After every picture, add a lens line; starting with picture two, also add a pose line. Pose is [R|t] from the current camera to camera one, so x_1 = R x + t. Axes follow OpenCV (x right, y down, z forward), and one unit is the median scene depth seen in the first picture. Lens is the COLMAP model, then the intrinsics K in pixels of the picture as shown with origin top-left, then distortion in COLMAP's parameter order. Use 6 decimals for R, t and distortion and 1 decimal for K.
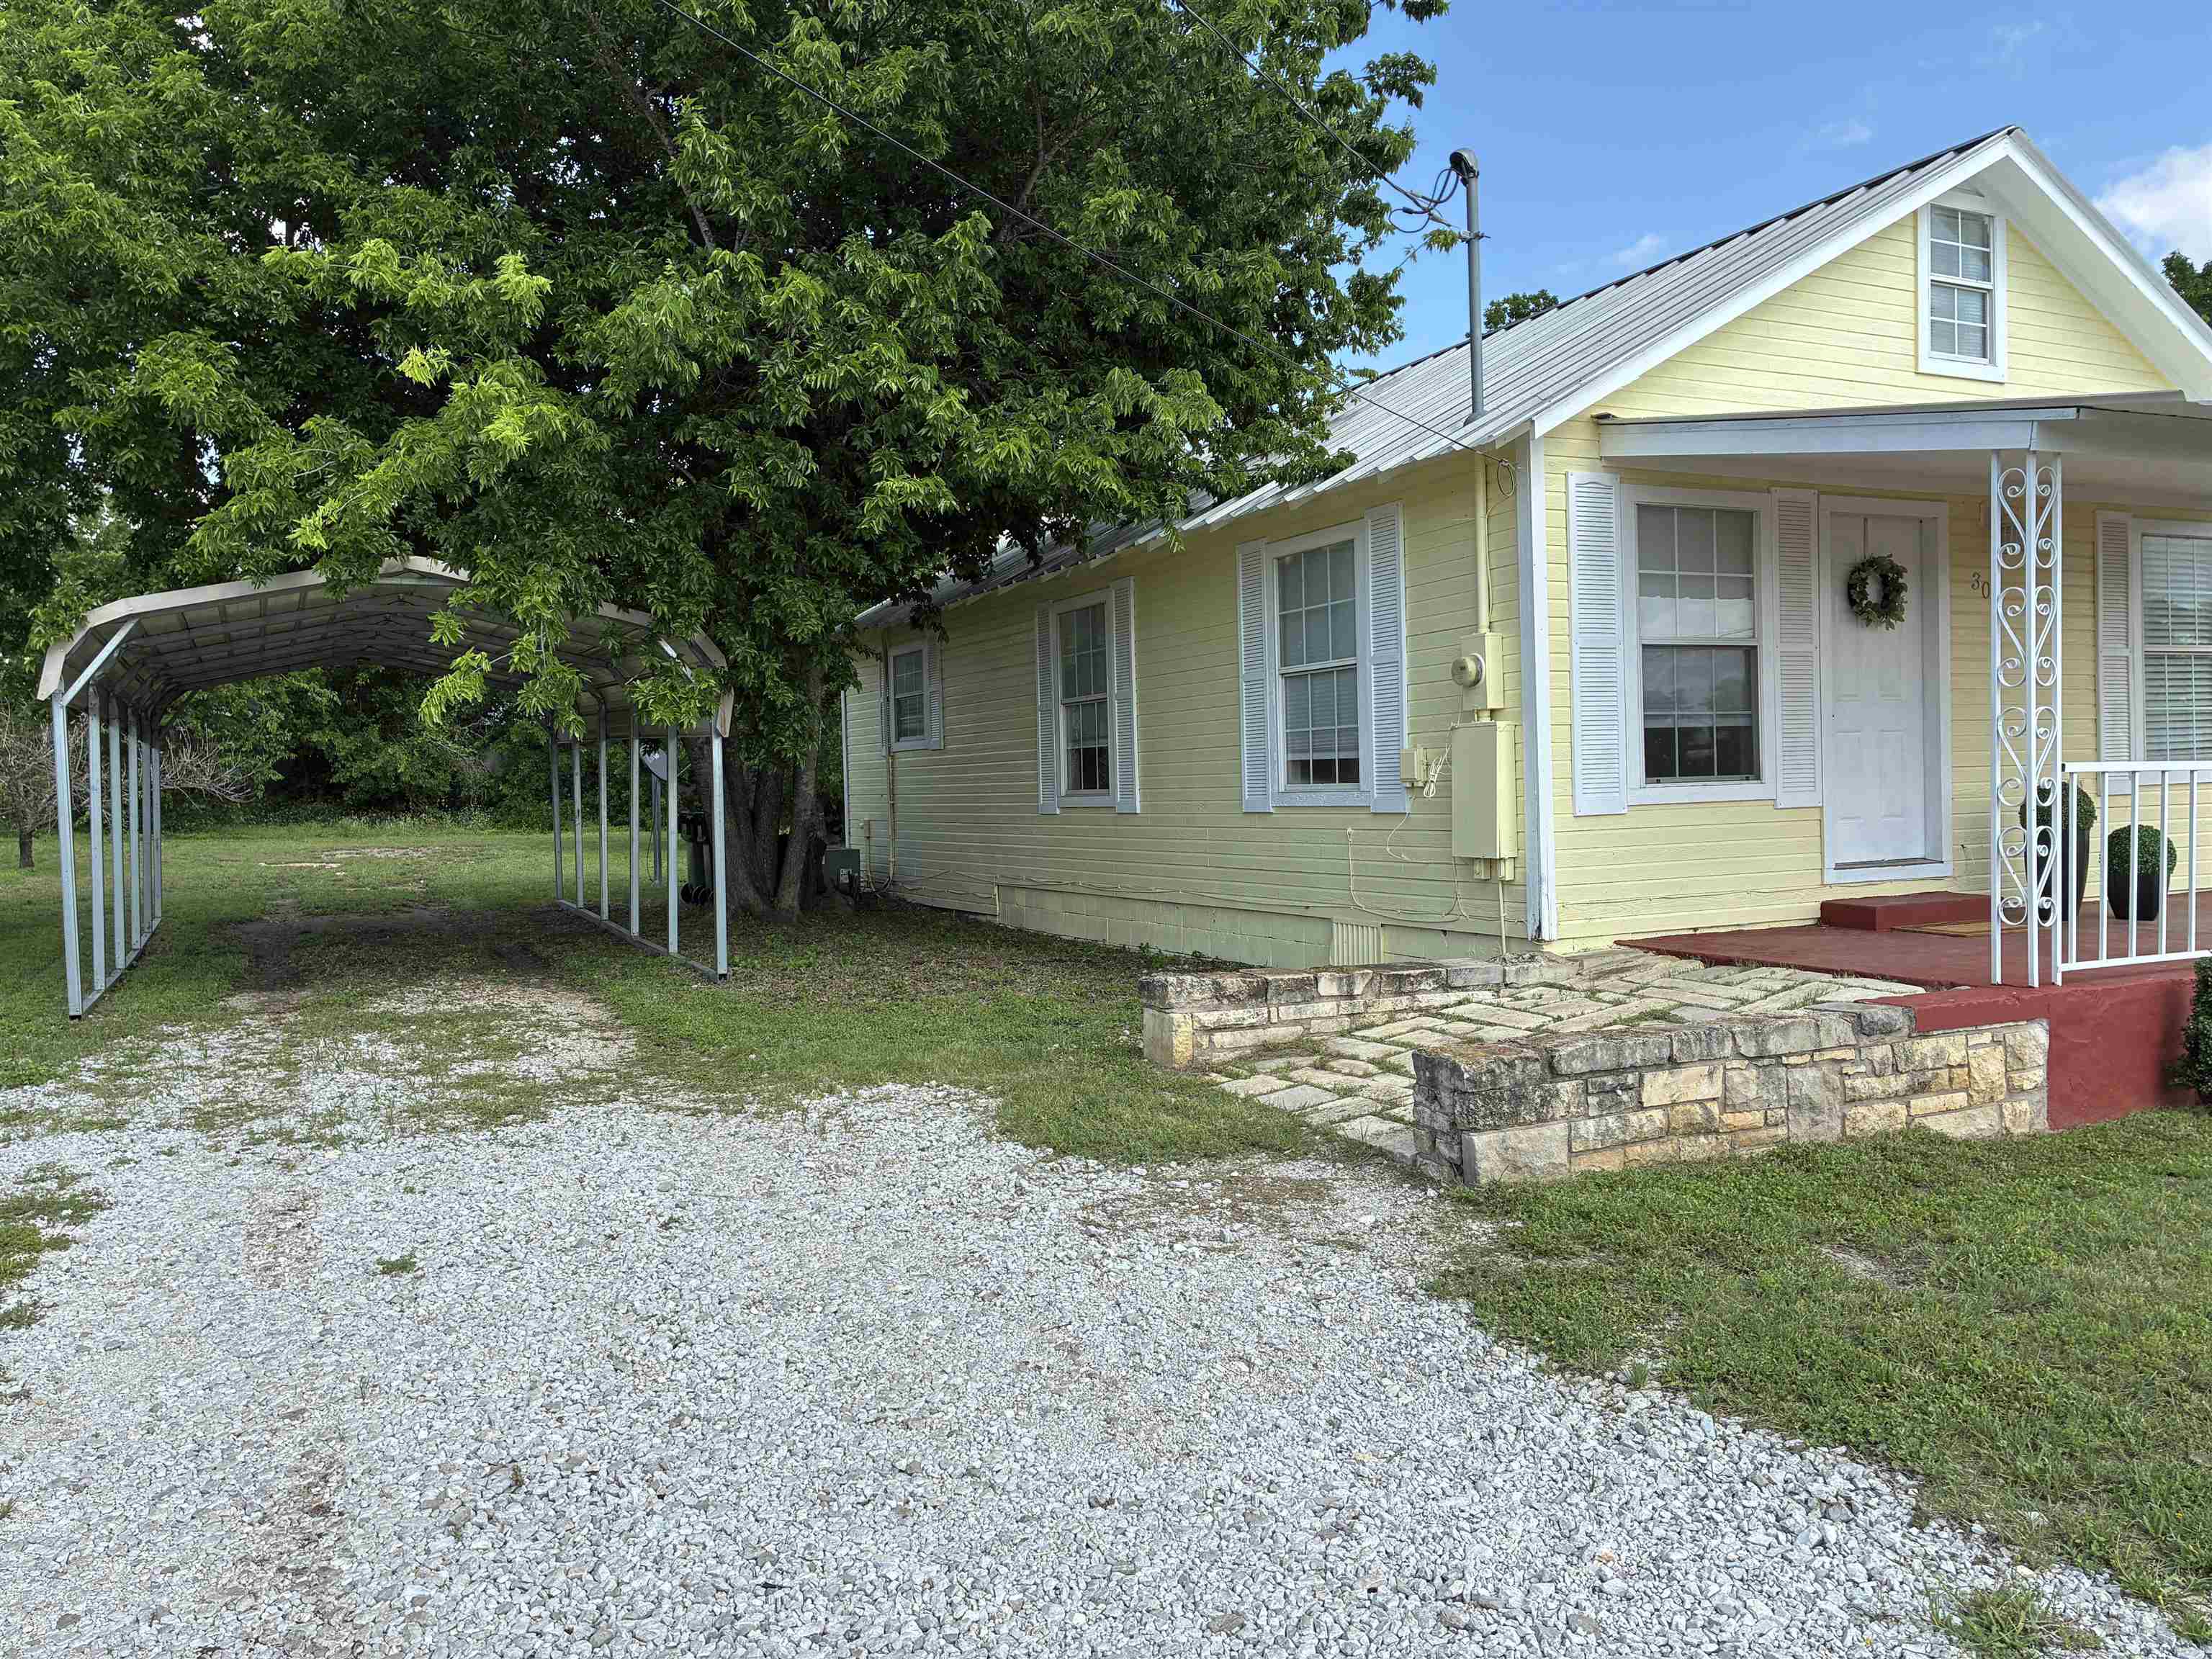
lens RADIAL K [[1673.5, 0, 1101.6], [0, 1673.5, 823.2], [0, 0, 1]] dist [0.061732, -0.075663]
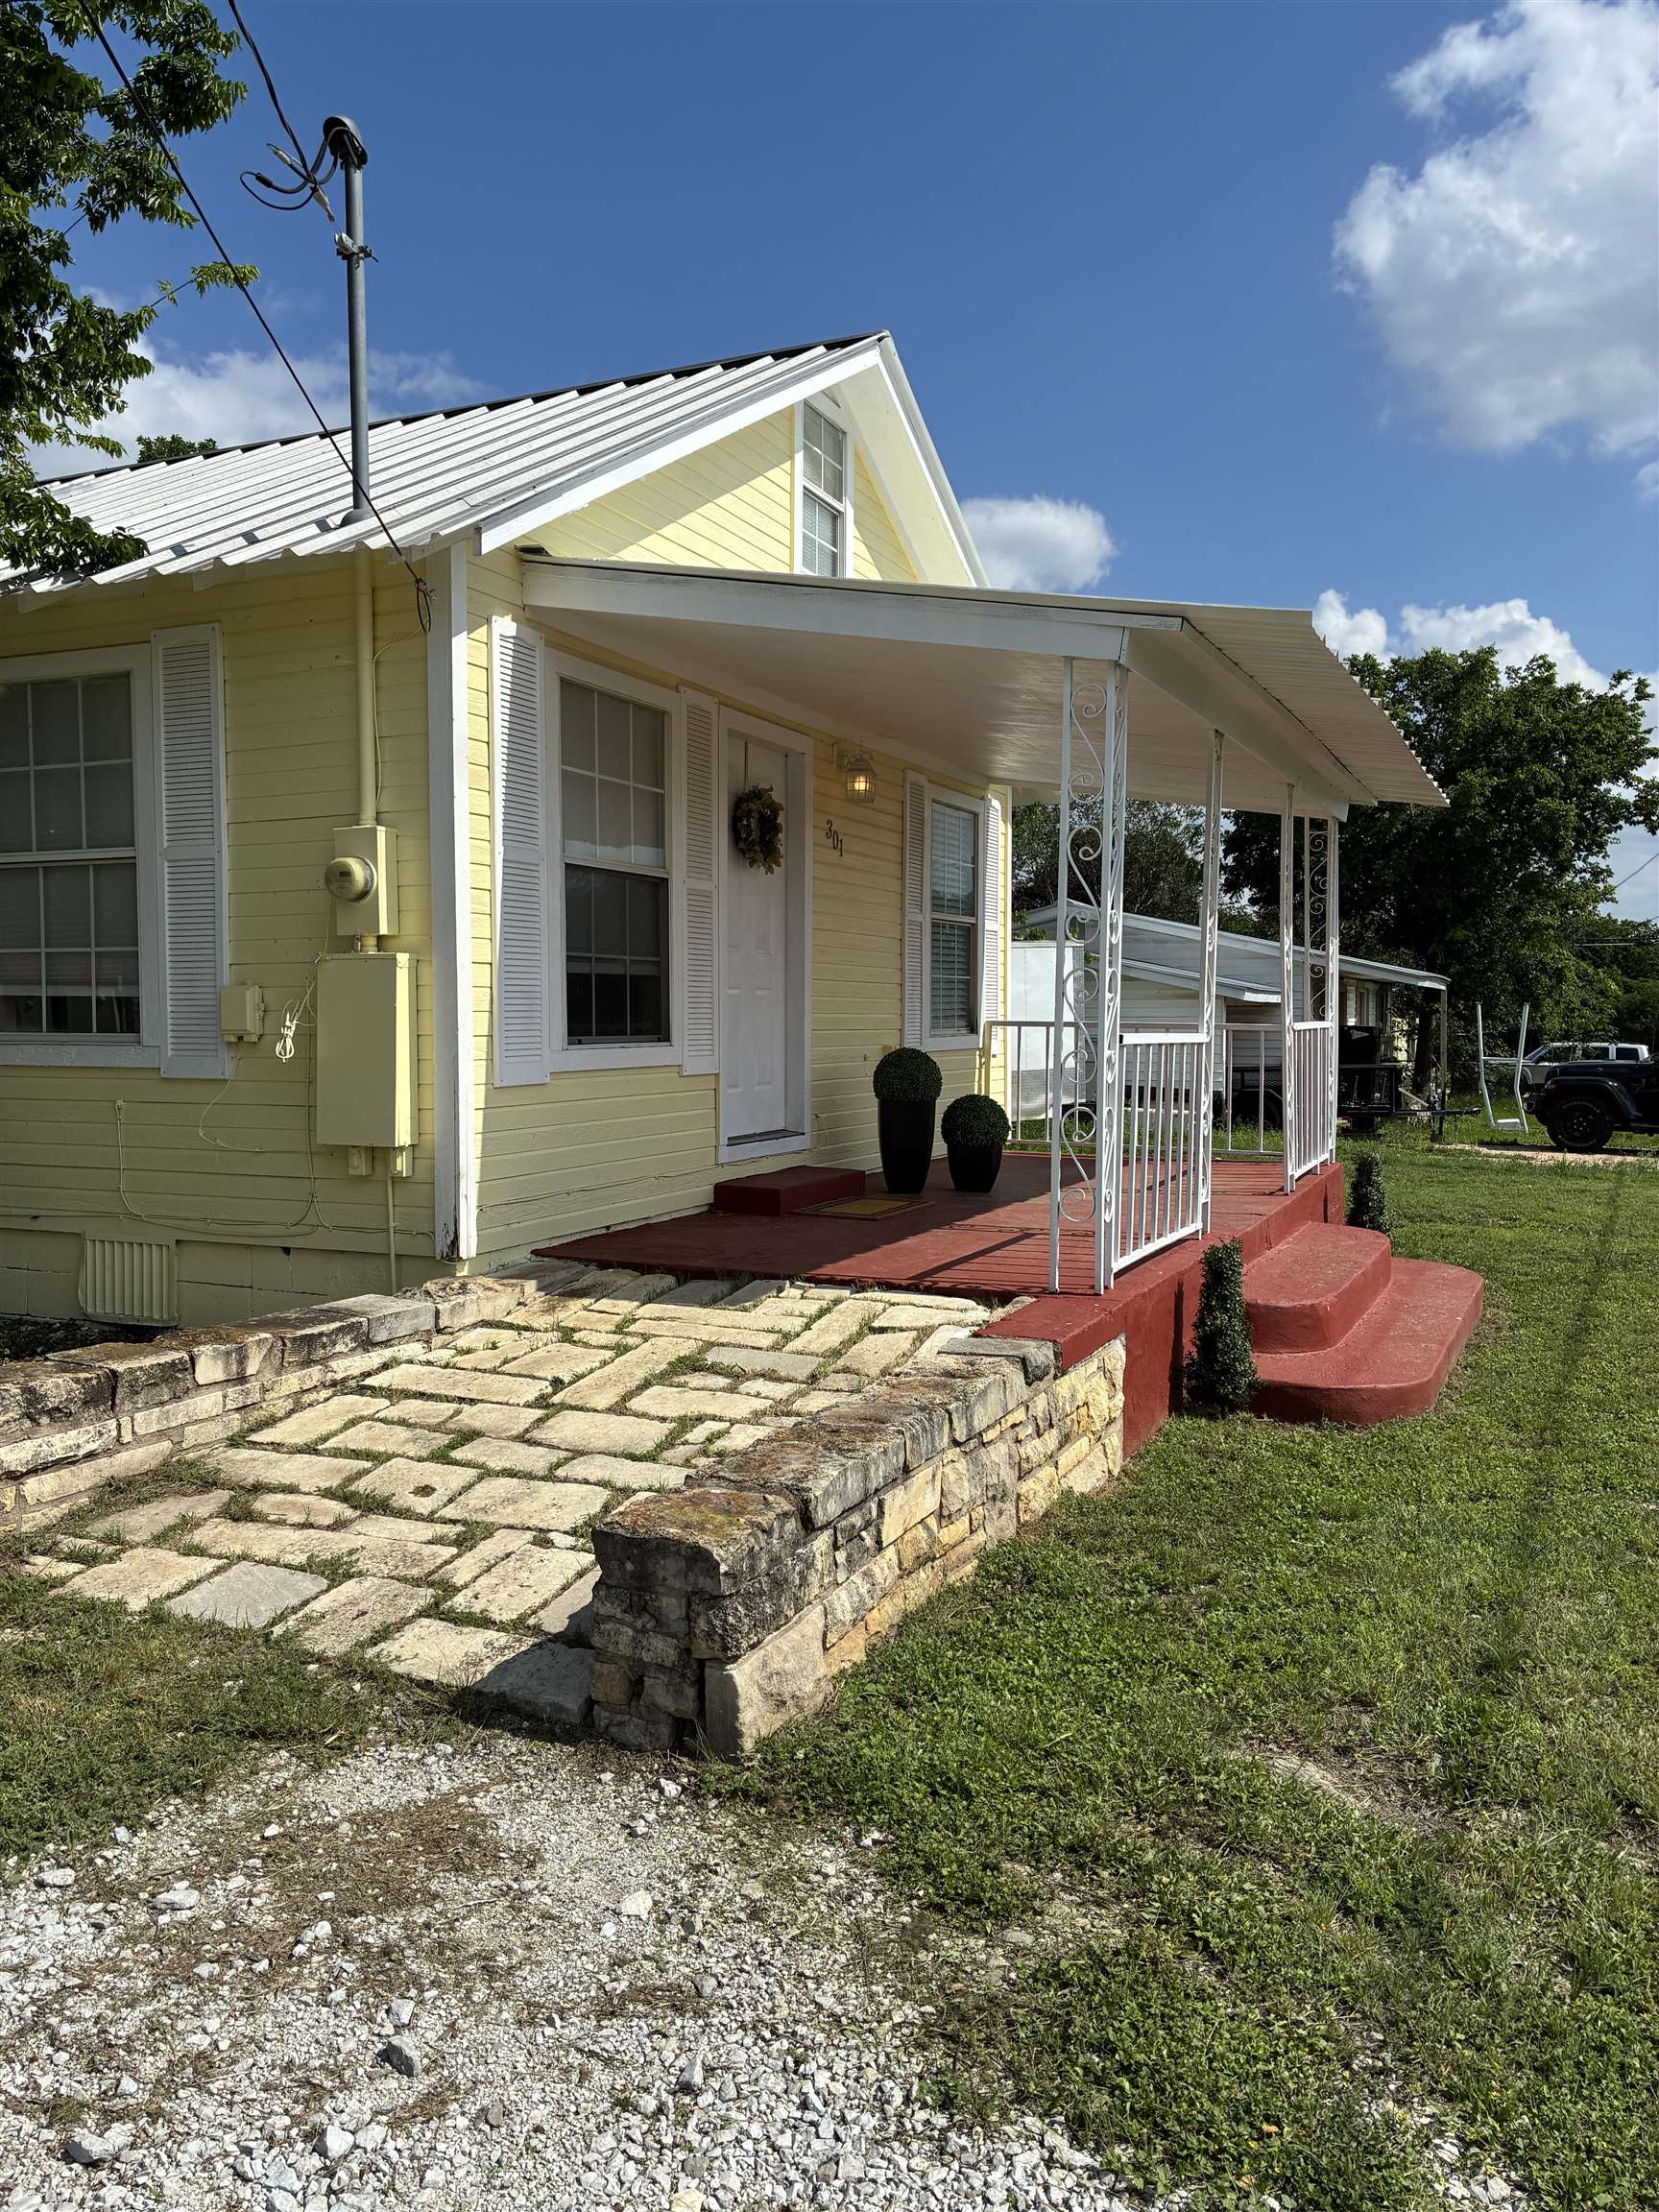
lens RADIAL K [[1673.5, 0, 832.6], [0, 1673.5, 1092.1], [0, 0, 1]] dist [0.061732, -0.075663]
pose [[0.771242, -0.002306, 0.636537, -0.072805], [-0.006257, 0.999918, 0.011204, -0.011127], [-0.636511, -0.012624, 0.771164, 0.331051]]
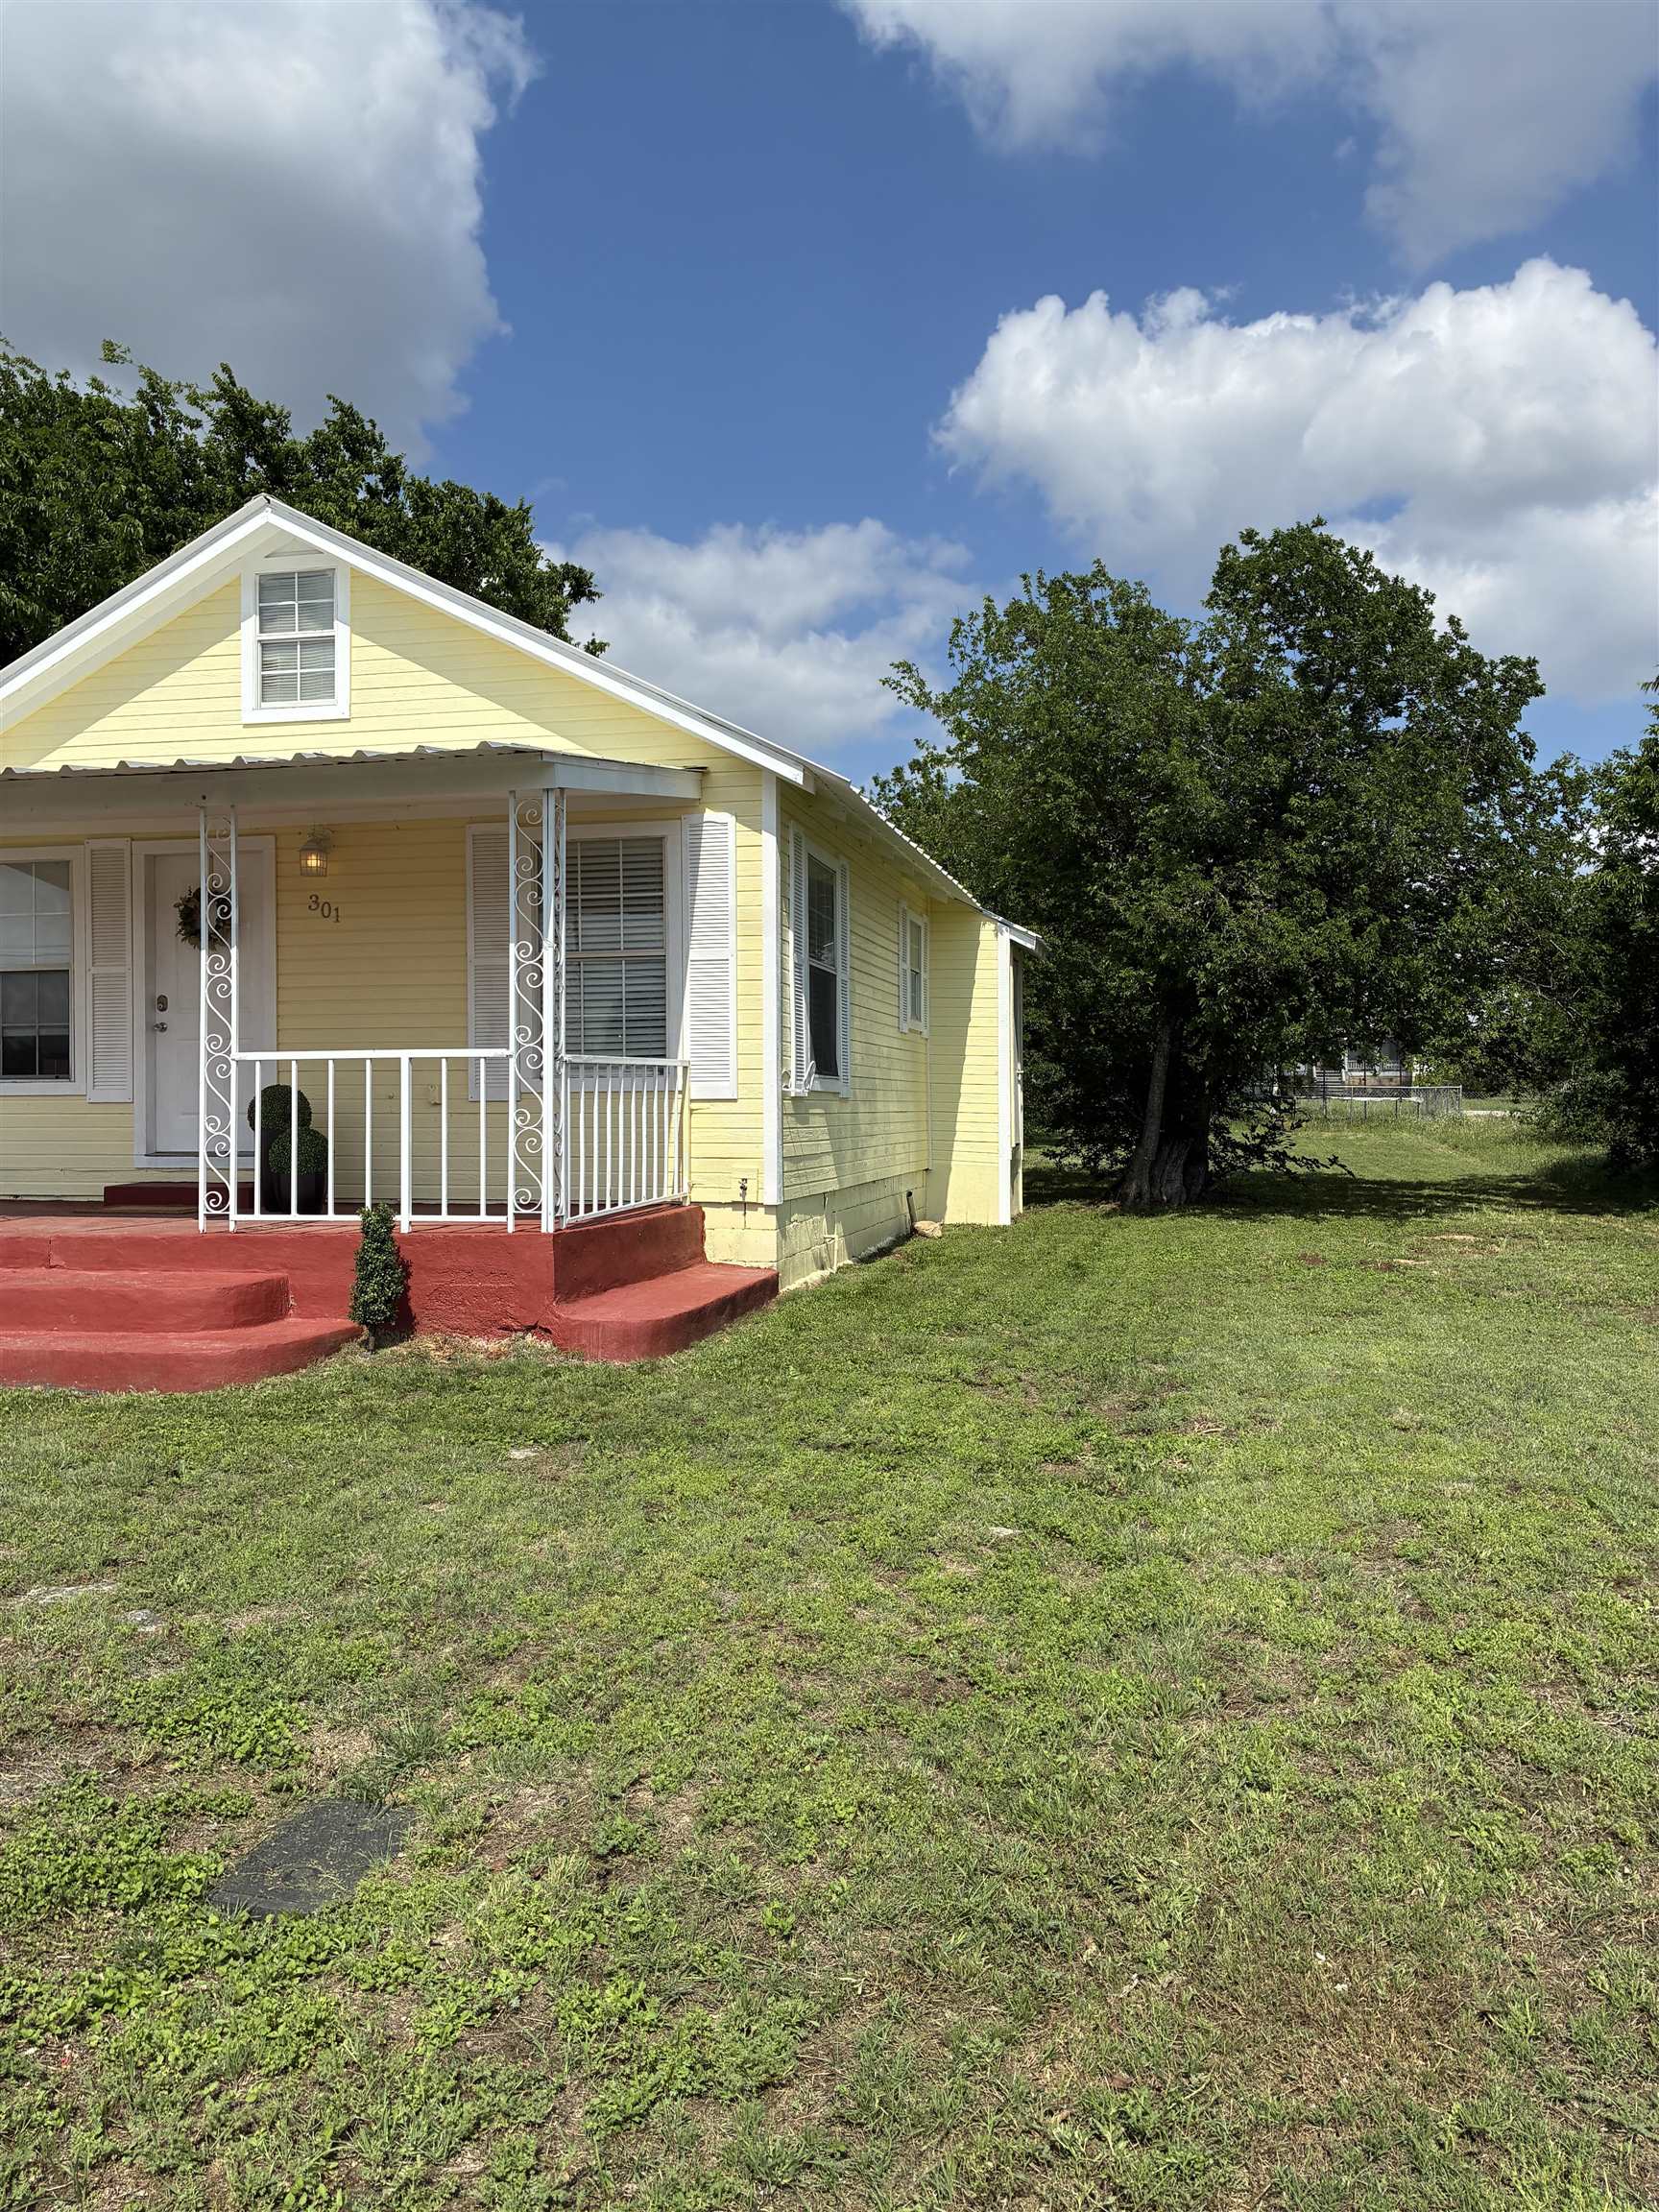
lens RADIAL K [[1673.5, 0, 823.0], [0, 1673.5, 1084.9], [0, 0, 1]] dist [0.061732, -0.075663]
pose [[0.771916, 0.014250, -0.635565, 1.667197], [-0.032041, 0.999350, -0.016508, -0.019127], [0.634916, 0.033107, 0.771871, 0.417237]]
